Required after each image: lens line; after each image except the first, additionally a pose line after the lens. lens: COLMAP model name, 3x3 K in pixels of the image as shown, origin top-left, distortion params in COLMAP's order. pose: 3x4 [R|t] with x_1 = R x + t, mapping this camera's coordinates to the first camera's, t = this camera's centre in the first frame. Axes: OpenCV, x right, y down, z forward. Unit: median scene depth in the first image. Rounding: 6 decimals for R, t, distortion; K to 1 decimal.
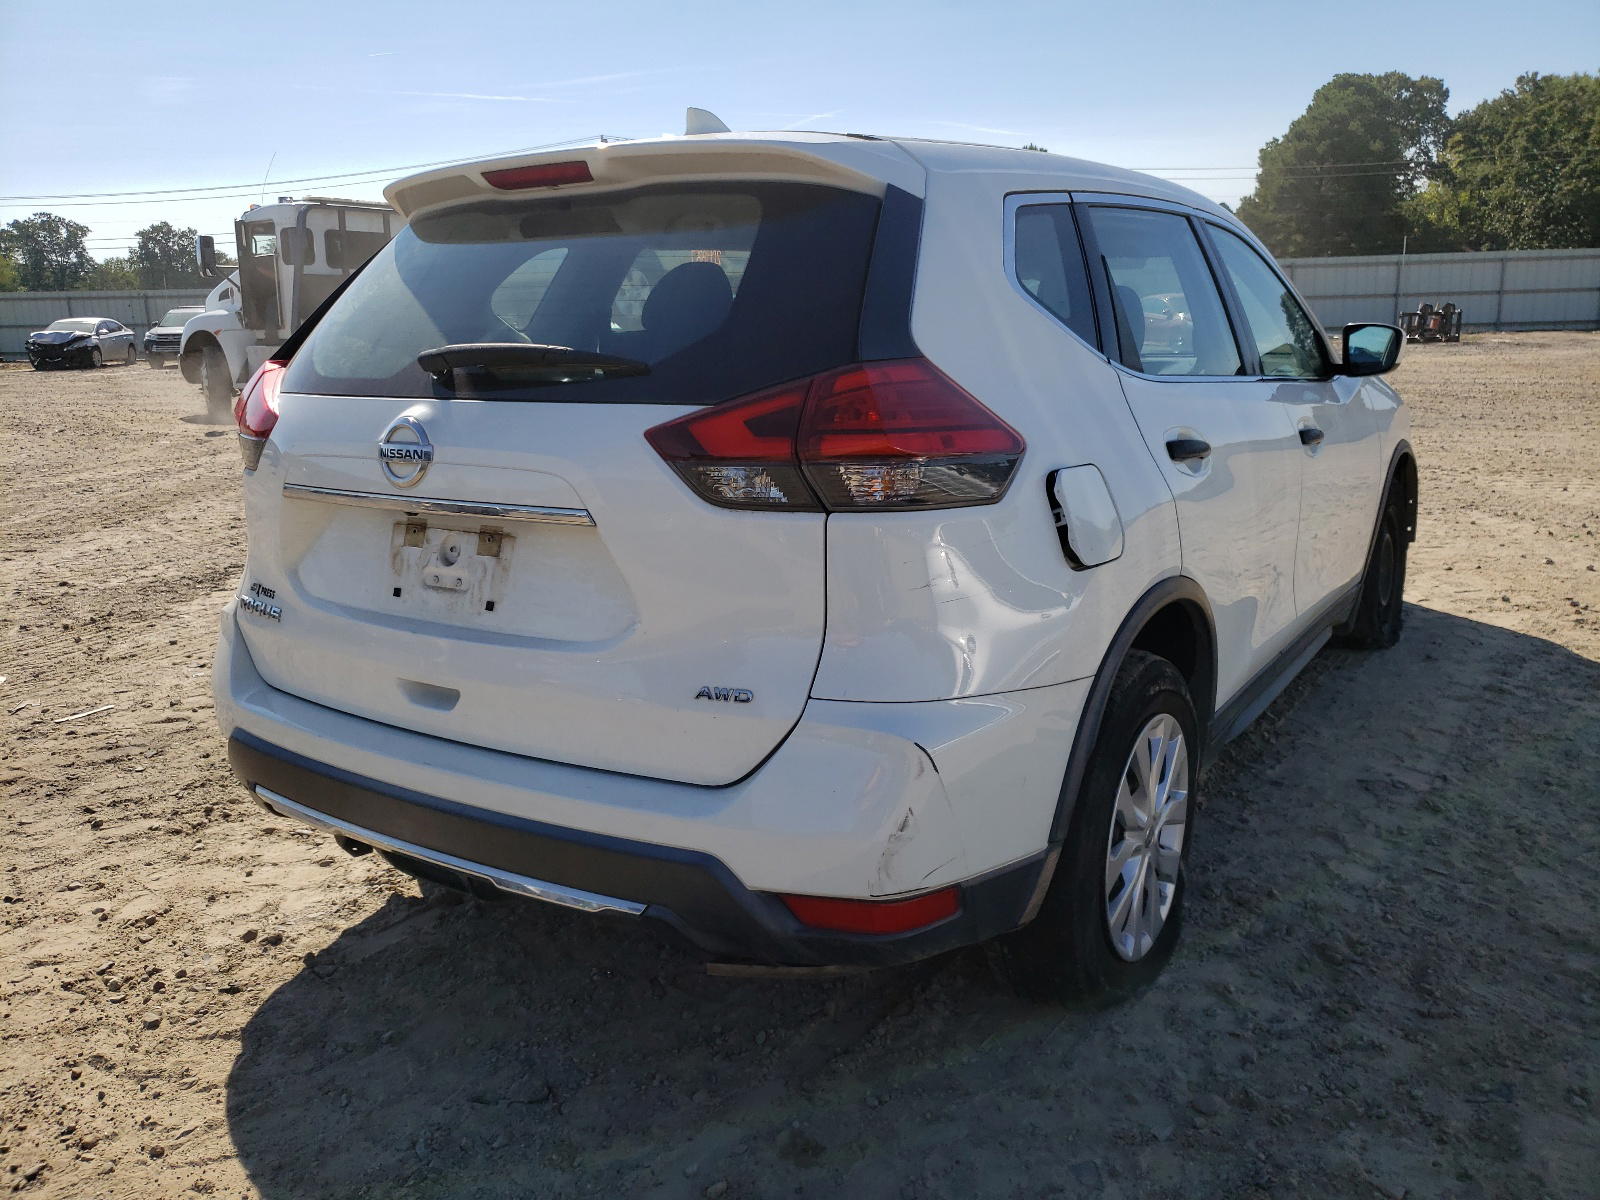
lens RADIAL K [[1214.5, 0, 799.5], [0, 1214.5, 590.3], [0, 0, 1]] dist [-0.007255, 0.001150]
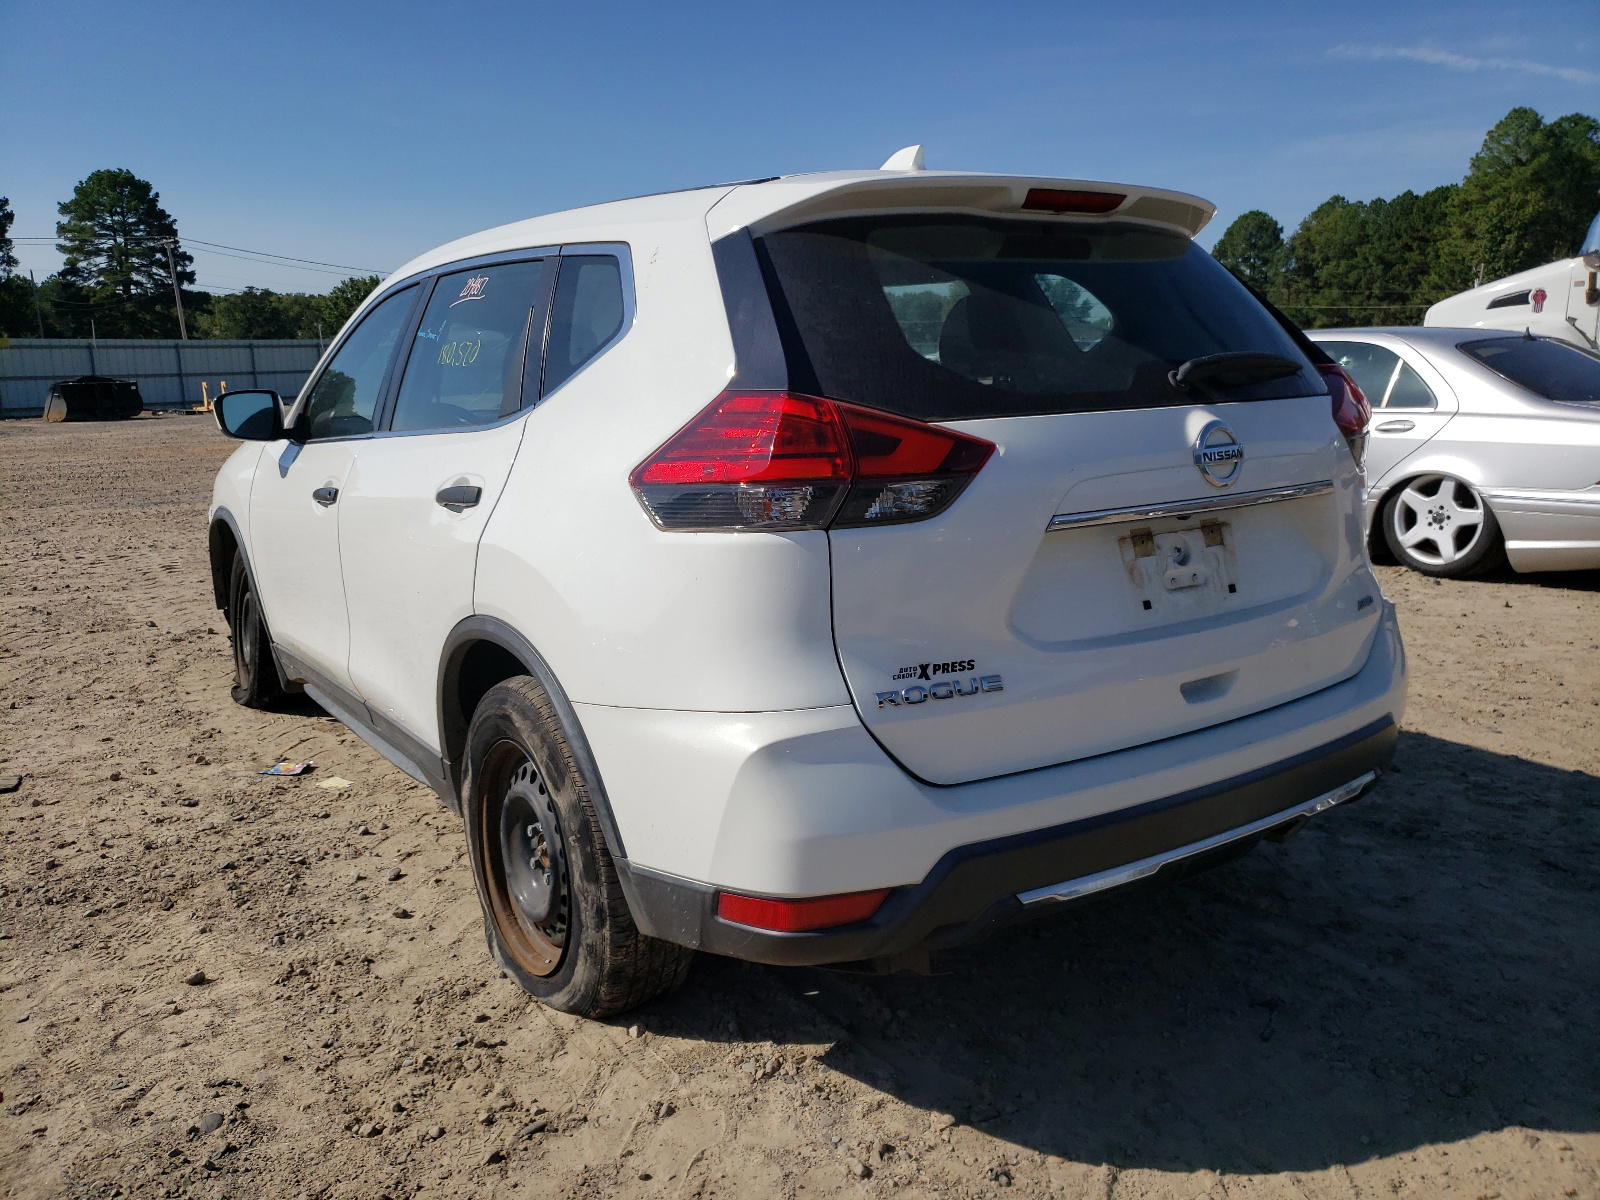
lens RADIAL K [[1214.5, 0, 800.6], [0, 1214.5, 610.4], [0, 0, 1]] dist [-0.007255, 0.001150]
pose [[0.422970, -0.175140, 0.889057, -1.367509], [0.226034, 0.970521, 0.083652, -0.144588], [-0.877499, 0.165574, 0.450089, 0.823849]]
